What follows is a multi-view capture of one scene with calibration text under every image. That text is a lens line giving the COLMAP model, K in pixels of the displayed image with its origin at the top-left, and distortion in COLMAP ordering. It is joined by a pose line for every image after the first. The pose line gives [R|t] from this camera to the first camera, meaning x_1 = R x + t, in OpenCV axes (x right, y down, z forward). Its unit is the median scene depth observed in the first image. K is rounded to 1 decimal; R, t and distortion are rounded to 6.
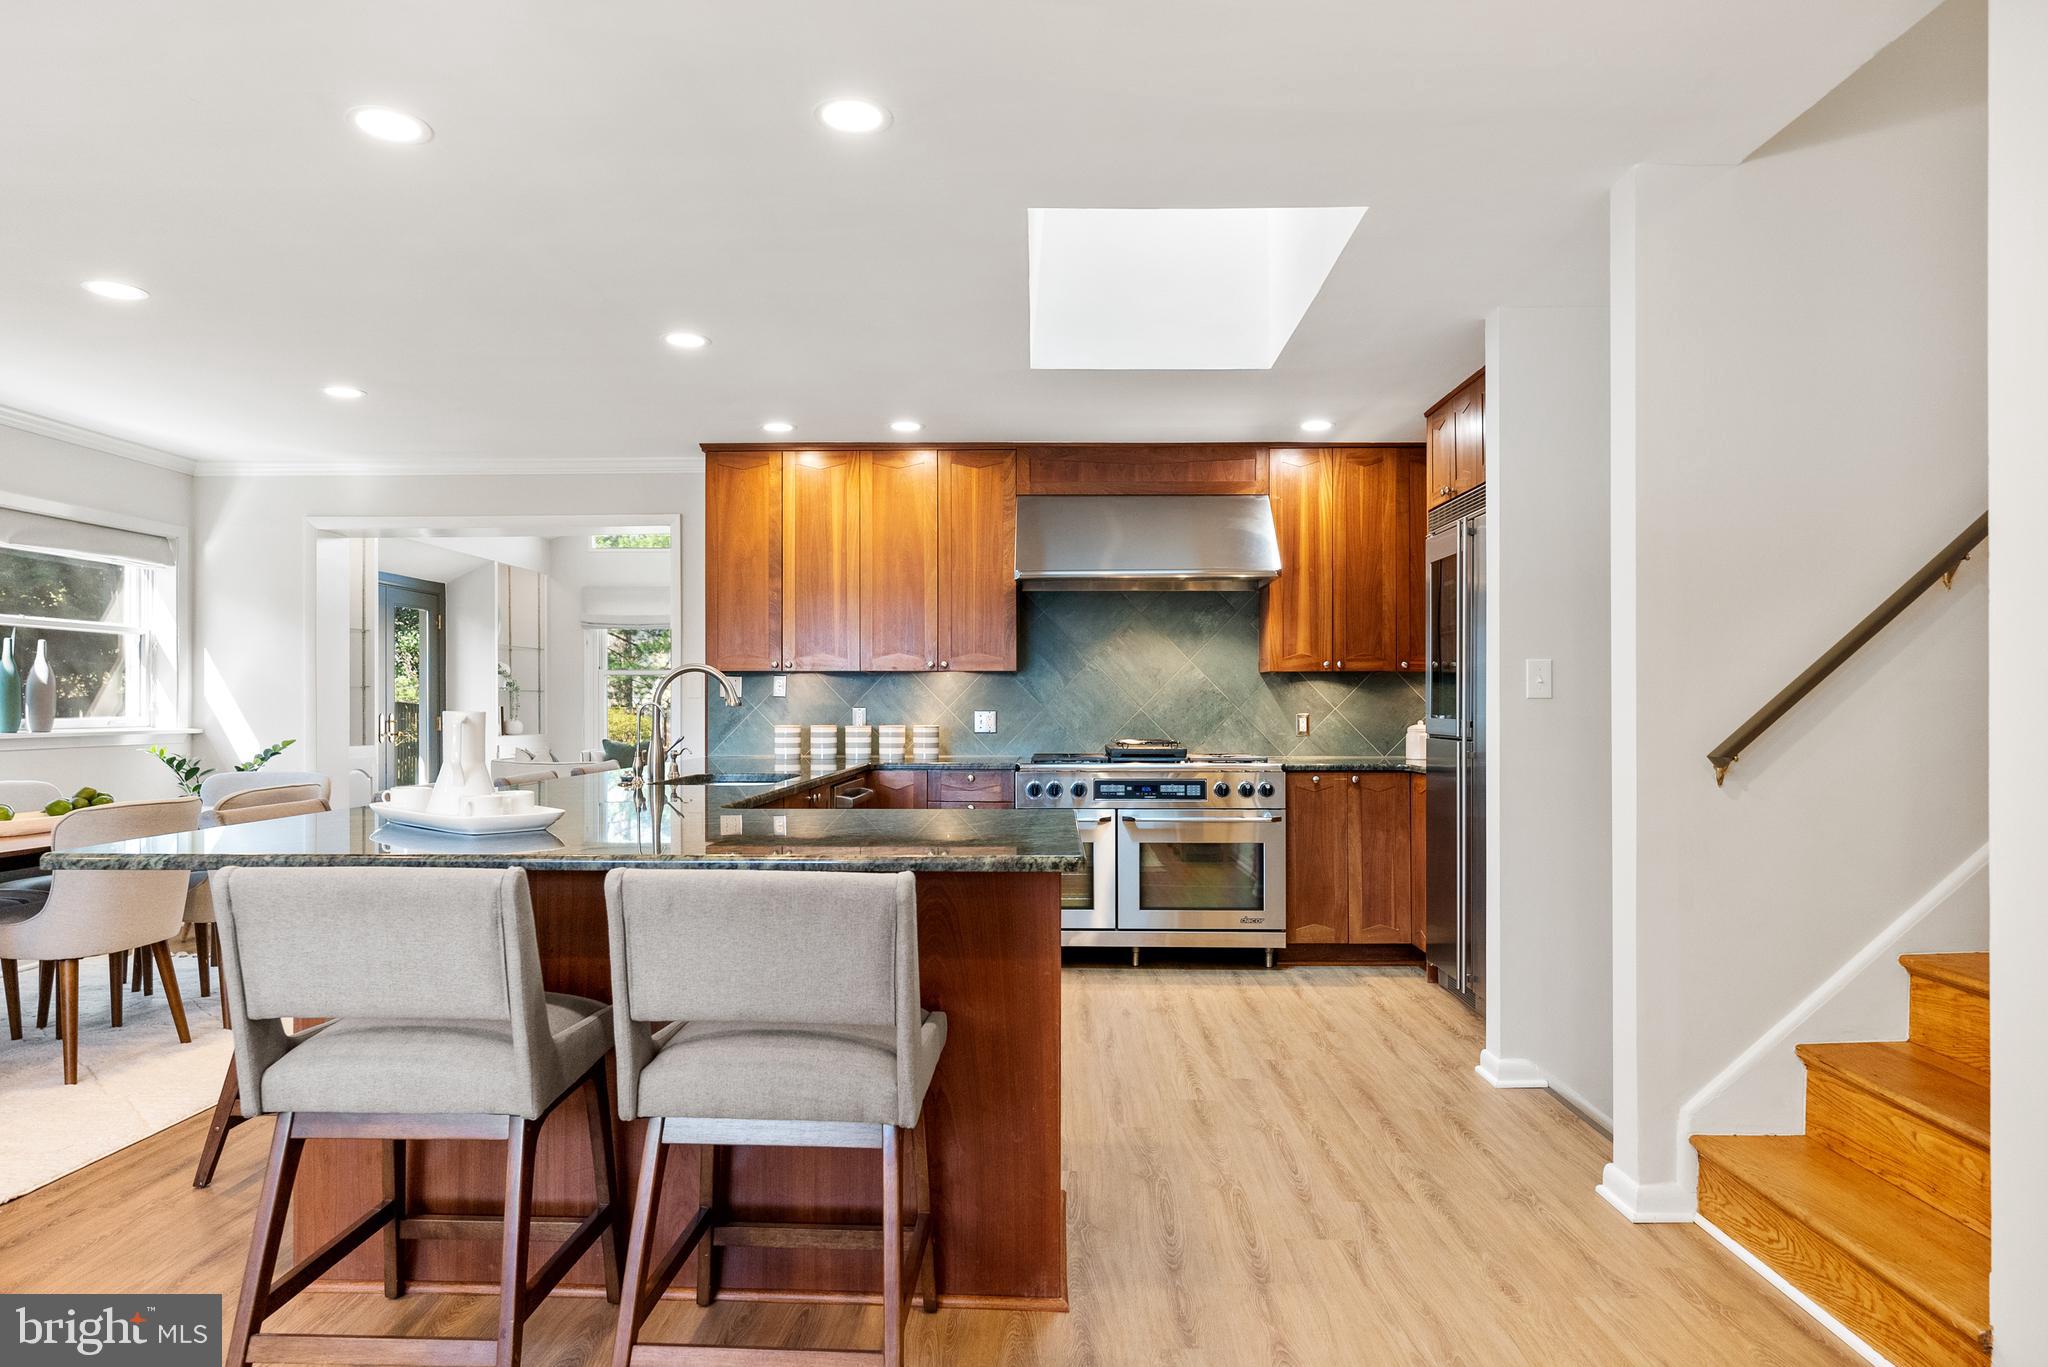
lens RADIAL K [[1246.1, 0, 1028.1], [0, 1246.1, 705.8], [0, 0, 1]] dist [-0.000721, 0.002537]
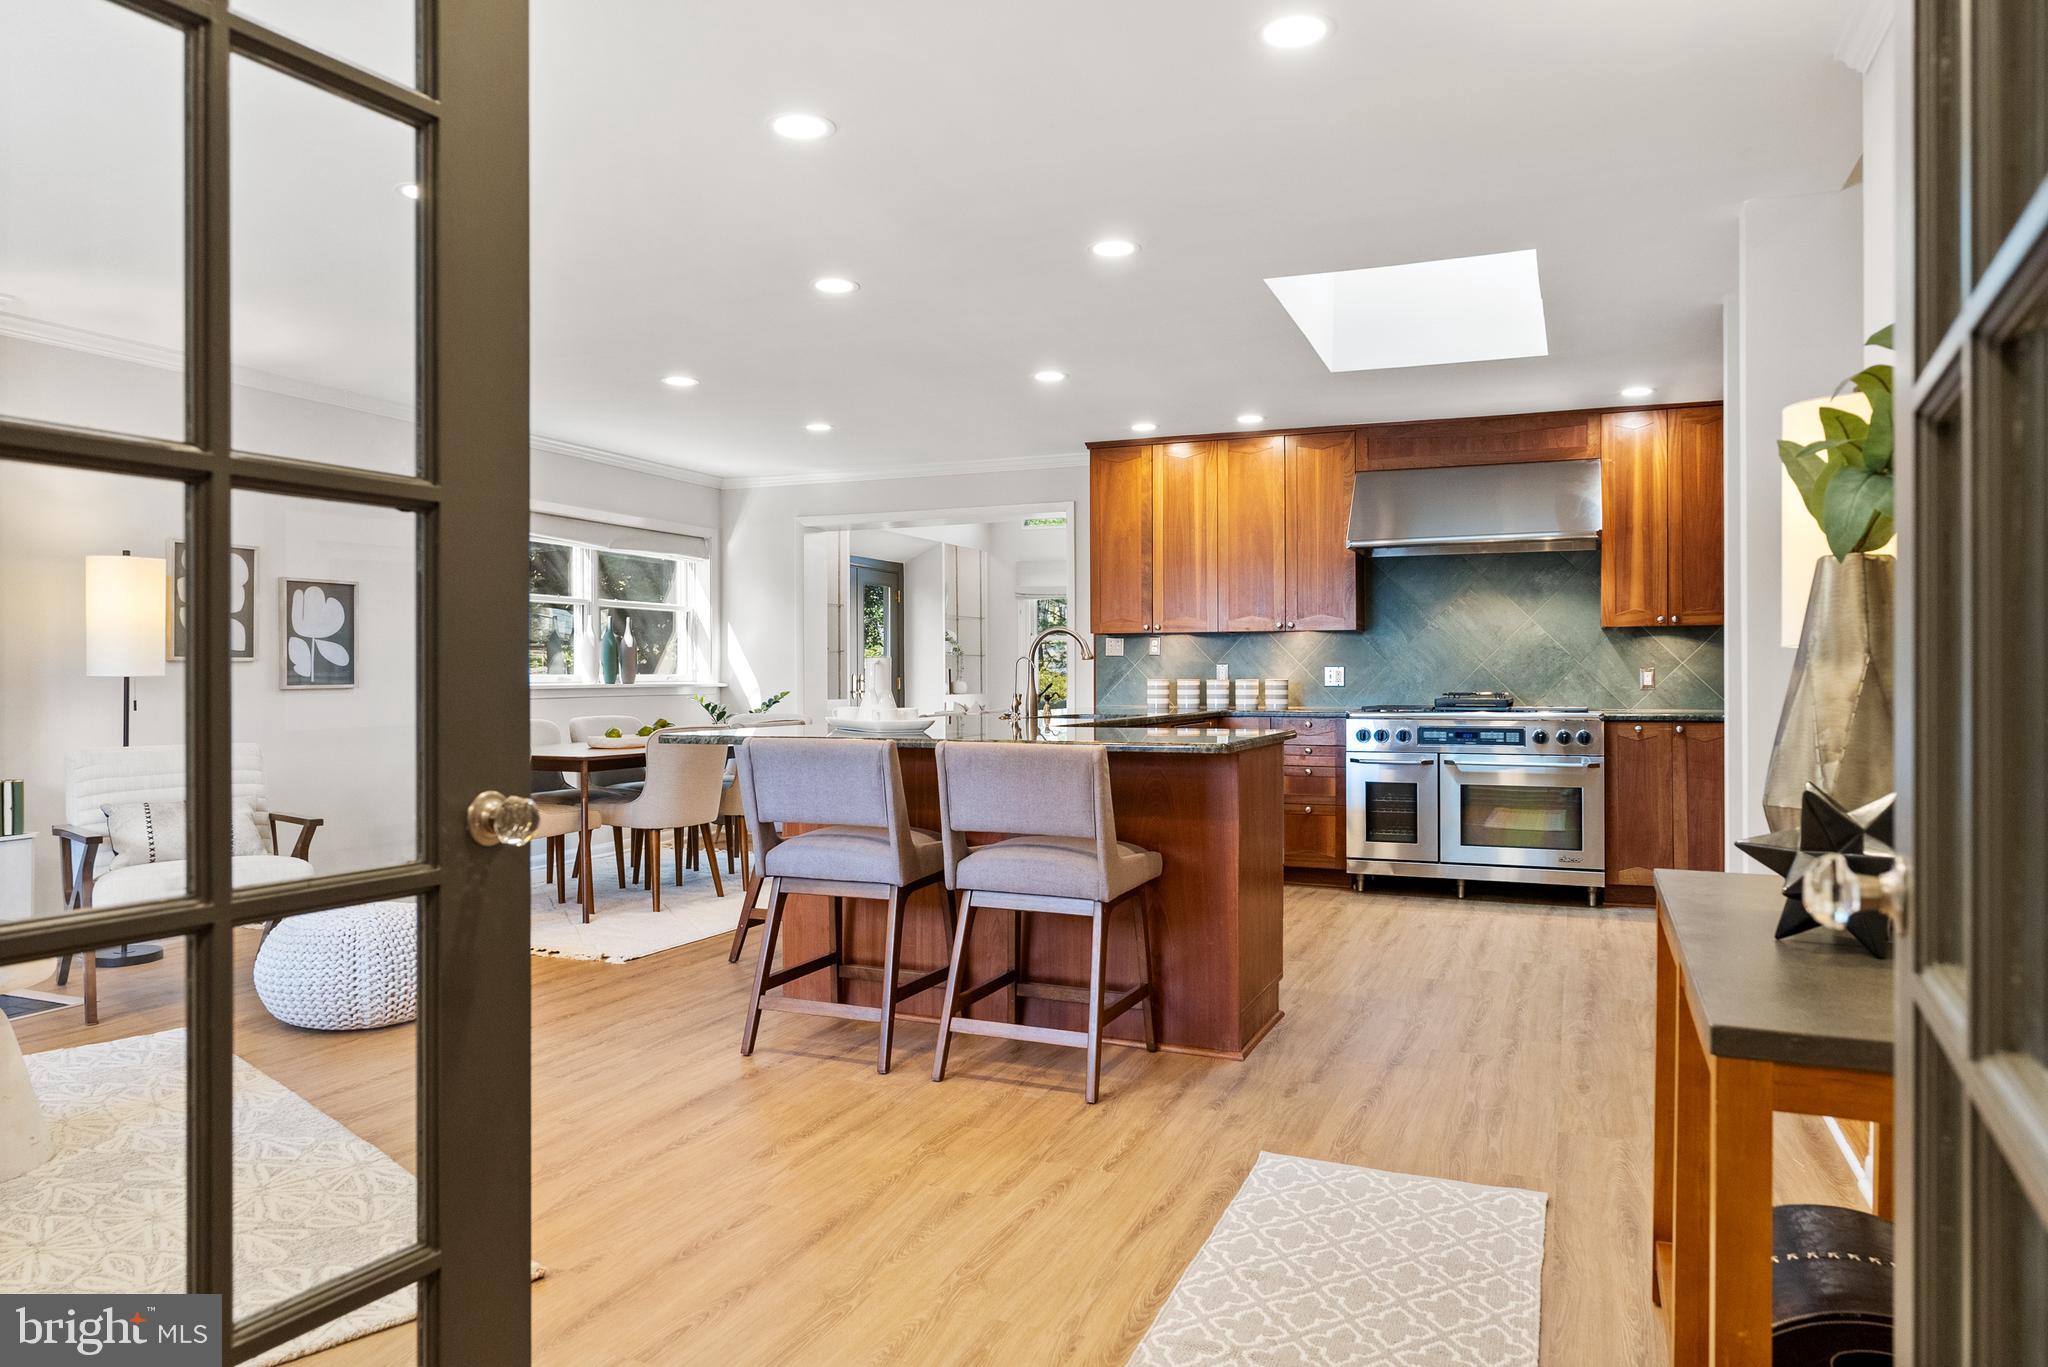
lens RADIAL K [[1367.3, 0, 1035.7], [0, 1367.3, 676.1], [0, 0, 1]] dist [-0.000637, 0.002002]
pose [[0.936545, -0.002326, -0.350540, 0.151399], [0.002211, 0.999997, -0.000728, 0.013628], [0.350540, -0.000093, 0.936548, -0.243279]]
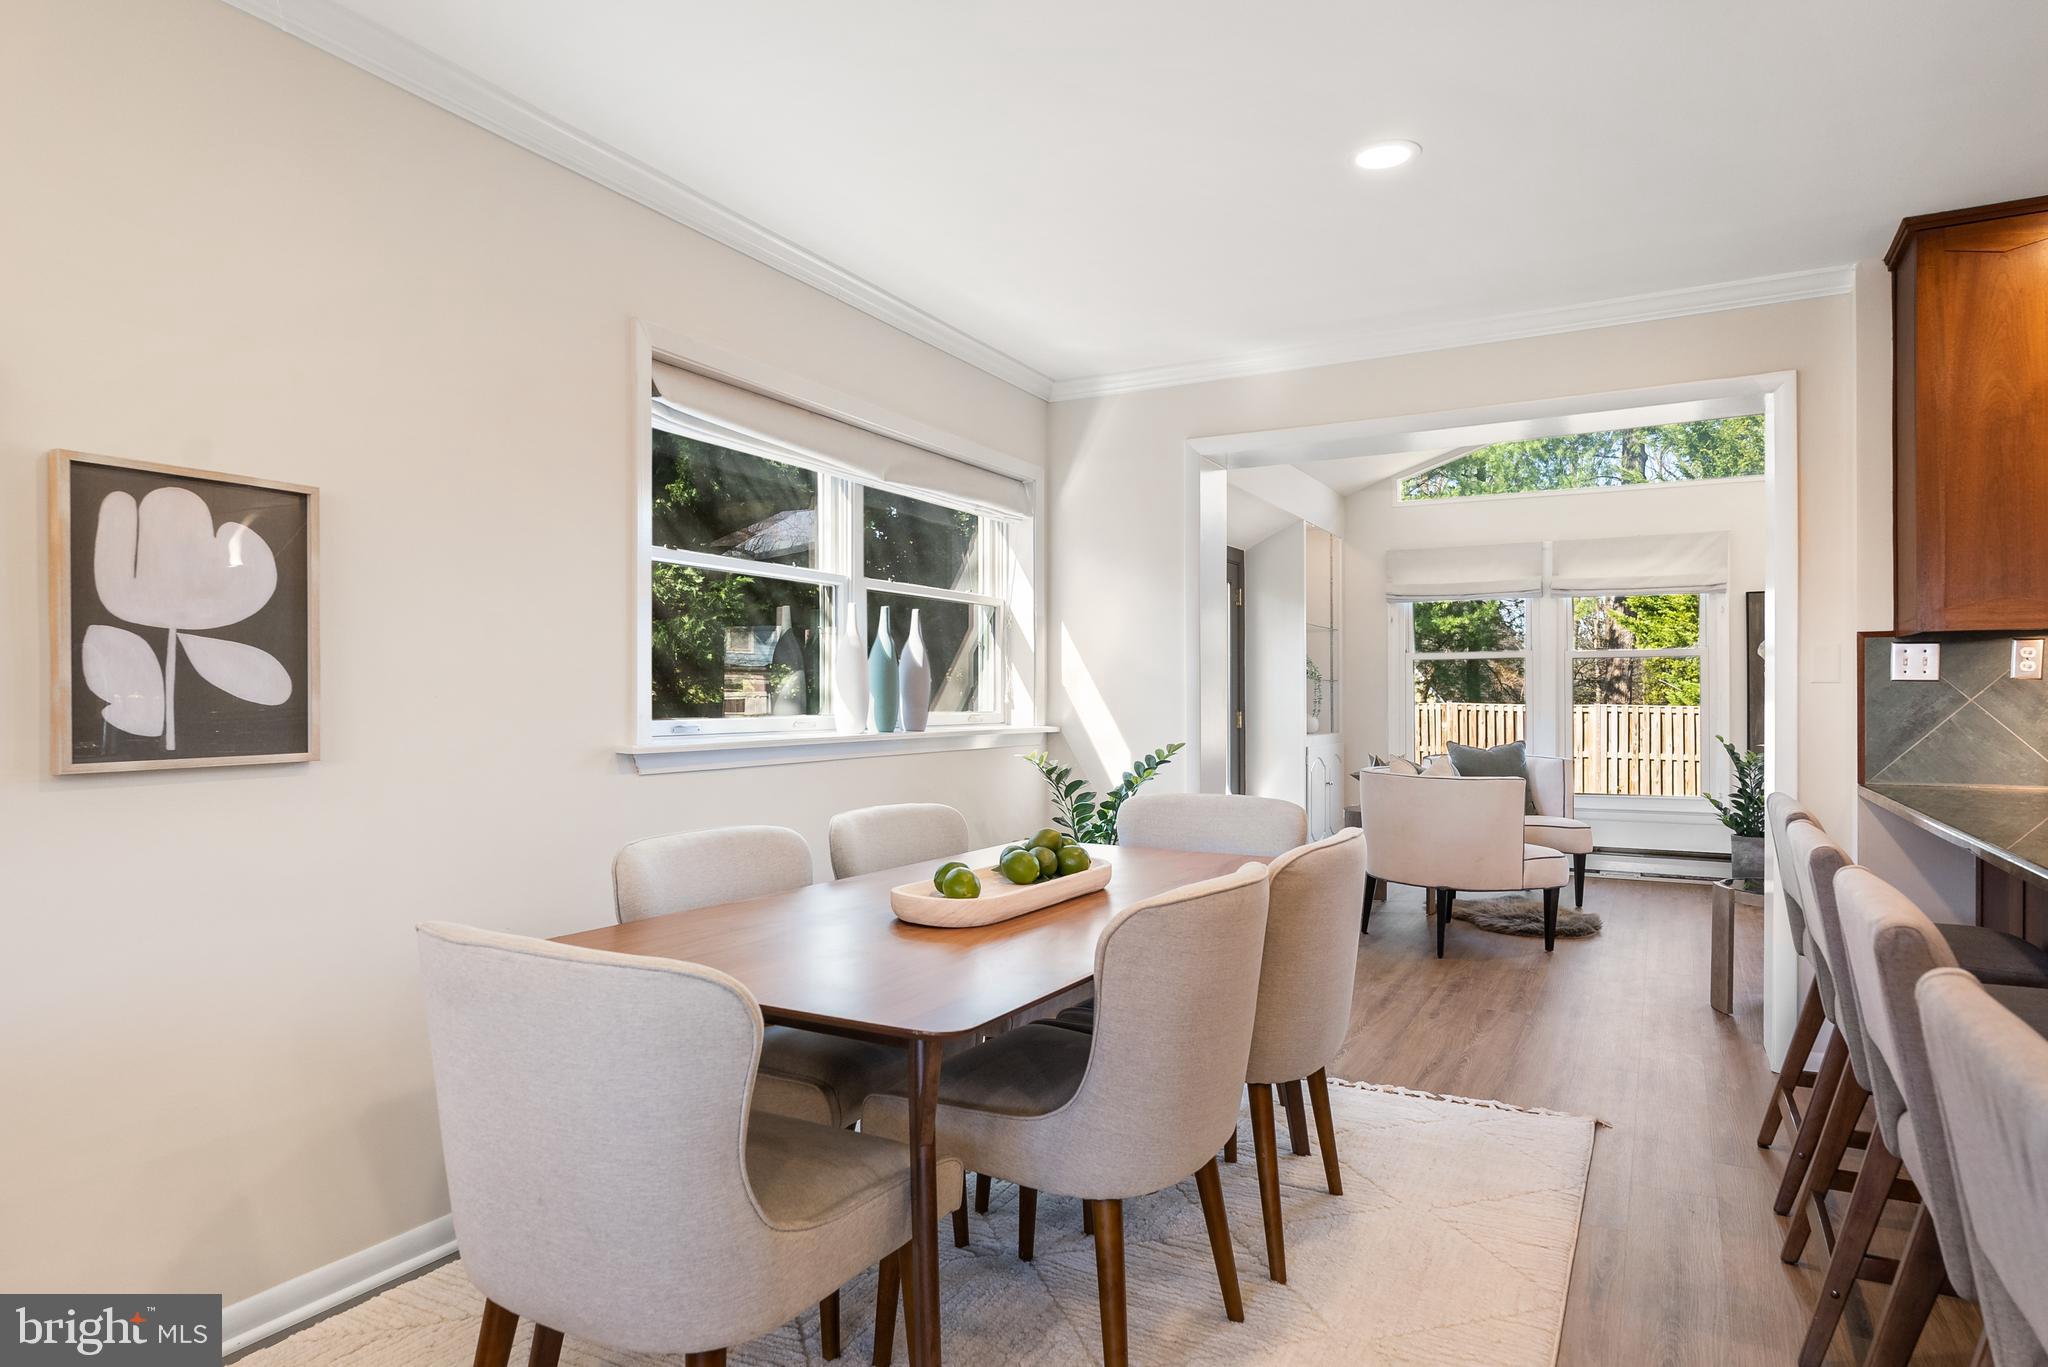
lens RADIAL K [[1206.2, 0, 1032.9], [0, 1206.2, 695.1], [0, 0, 1]] dist [0.020240, 0.000052]
pose [[0.893400, -0.002017, -0.449257, -0.369620], [0.000236, 0.999992, -0.004019, 0.002093], [0.449262, 0.003485, 0.893393, 0.351076]]
